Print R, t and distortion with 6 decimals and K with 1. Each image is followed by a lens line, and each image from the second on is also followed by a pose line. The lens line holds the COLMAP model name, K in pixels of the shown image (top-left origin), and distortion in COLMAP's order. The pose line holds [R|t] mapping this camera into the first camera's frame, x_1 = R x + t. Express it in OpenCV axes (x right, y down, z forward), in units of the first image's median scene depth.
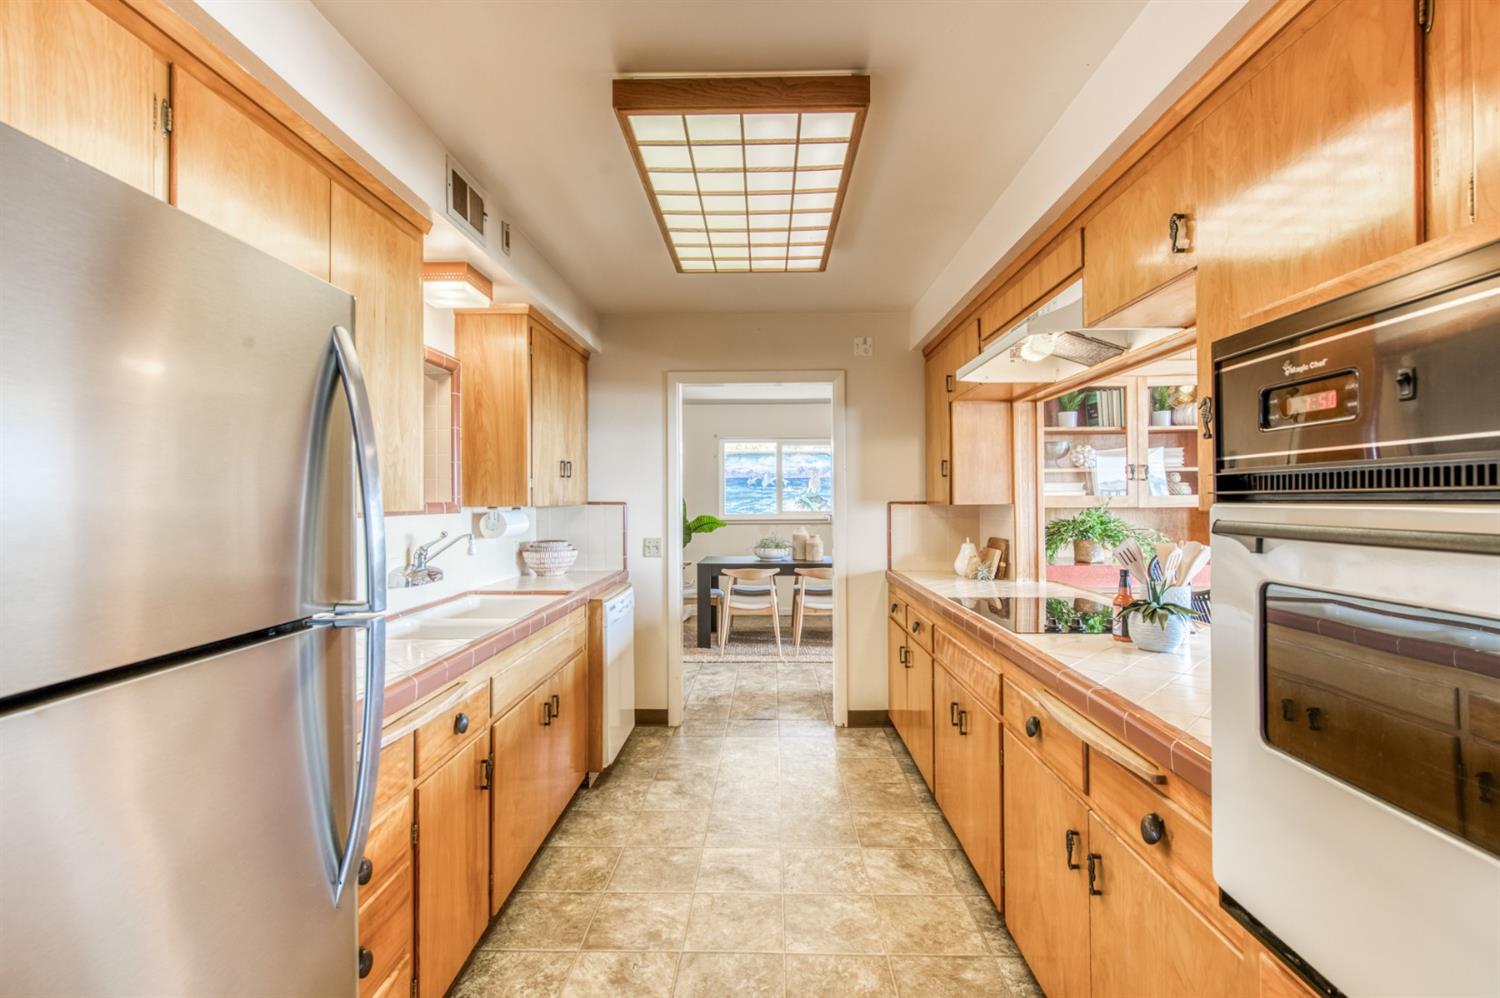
lens RADIAL K [[670.3, 0, 750.0], [0, 670.3, 499.0], [0, 0, 1]] dist [-0.000606, -0.000043]
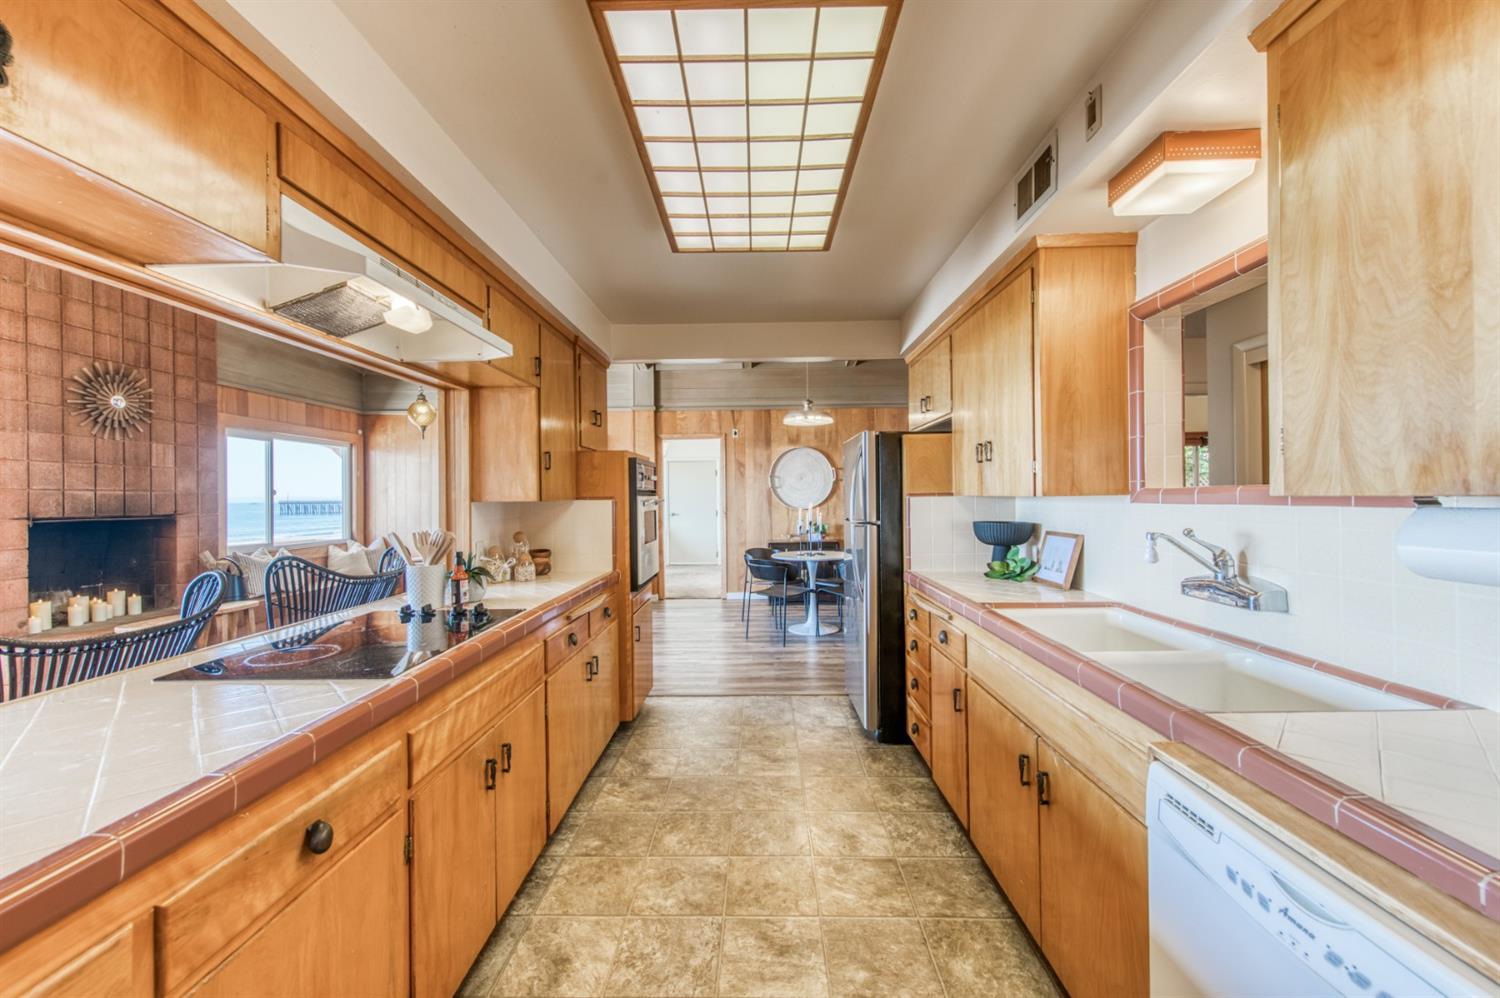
lens RADIAL K [[588.7, 0, 749.0], [0, 588.7, 497.0], [0, 0, 1]] dist [0.006274, 0.000044]
pose [[-0.999845, 0.014877, -0.009431, 0.009252], [0.014864, 0.999888, 0.001446, 0.005703], [0.009451, 0.001306, -0.999954, 1.334080]]
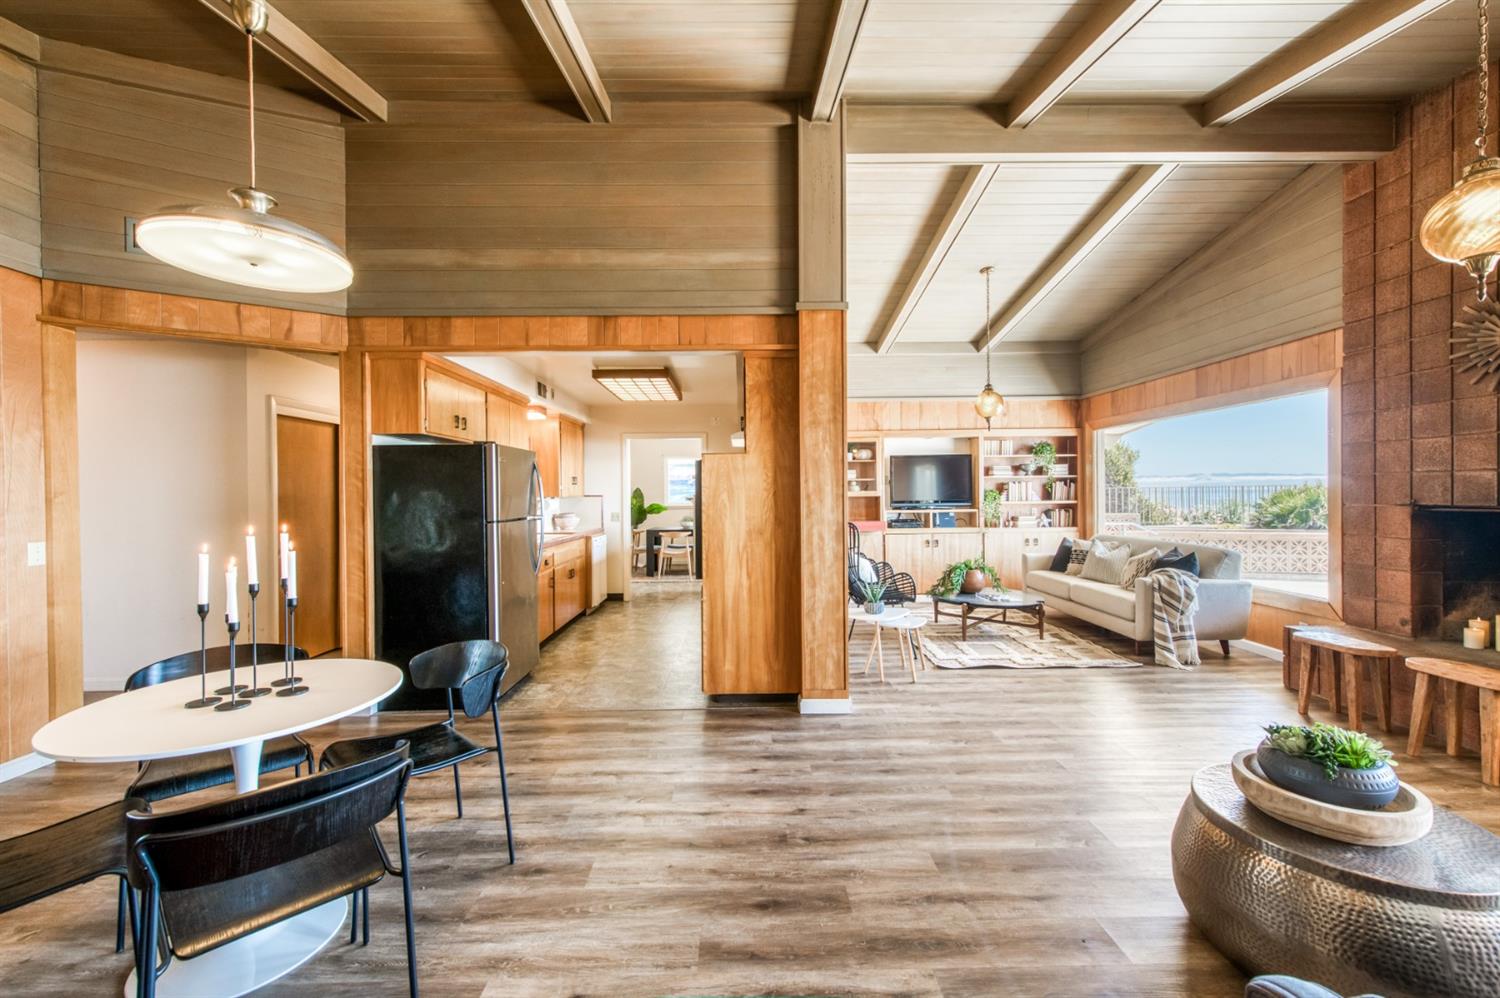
lens RADIAL K [[588.7, 0, 749.0], [0, 588.7, 497.0], [0, 0, 1]] dist [0.006274, 0.000044]
pose [[0.999267, -0.005946, 0.037810, 0.257668], [0.005734, 0.999967, 0.005715, 0.002120], [-0.037843, -0.005494, 0.999269, -1.097246]]
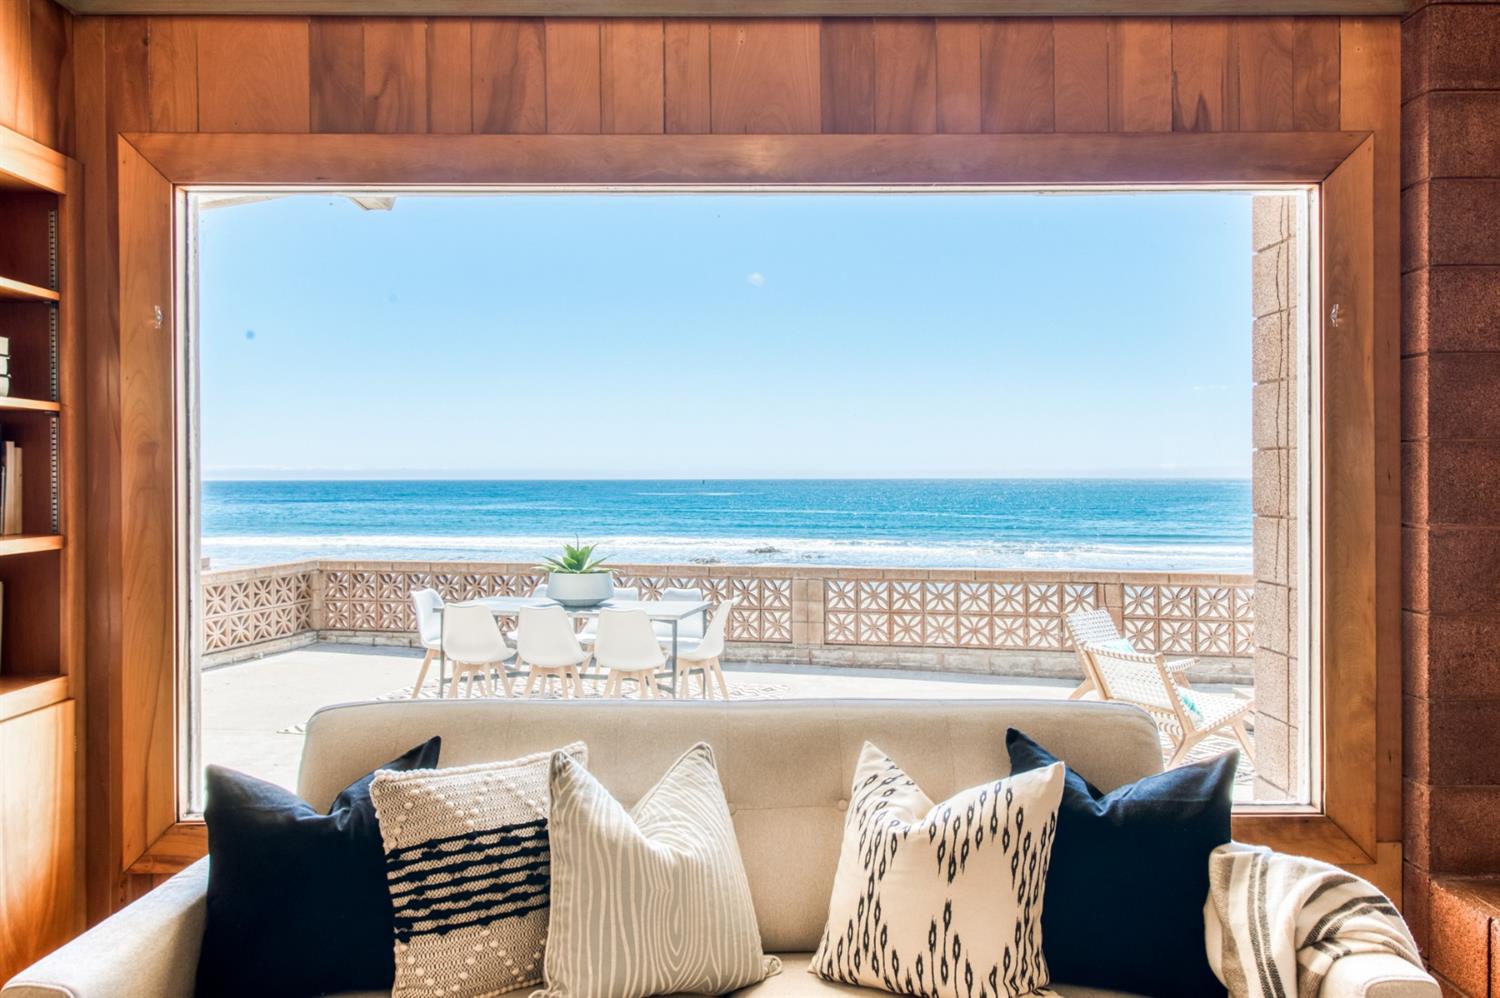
lens RADIAL K [[1023.2, 0, 756.7], [0, 1023.2, 483.5], [0, 0, 1]] dist [0.008016, 0.002288]
pose [[-0.035087, -0.001875, 0.999383, 0.844876], [0.004574, 0.999987, 0.002037, -0.003723], [-0.999374, 0.004643, -0.035078, 0.660638]]
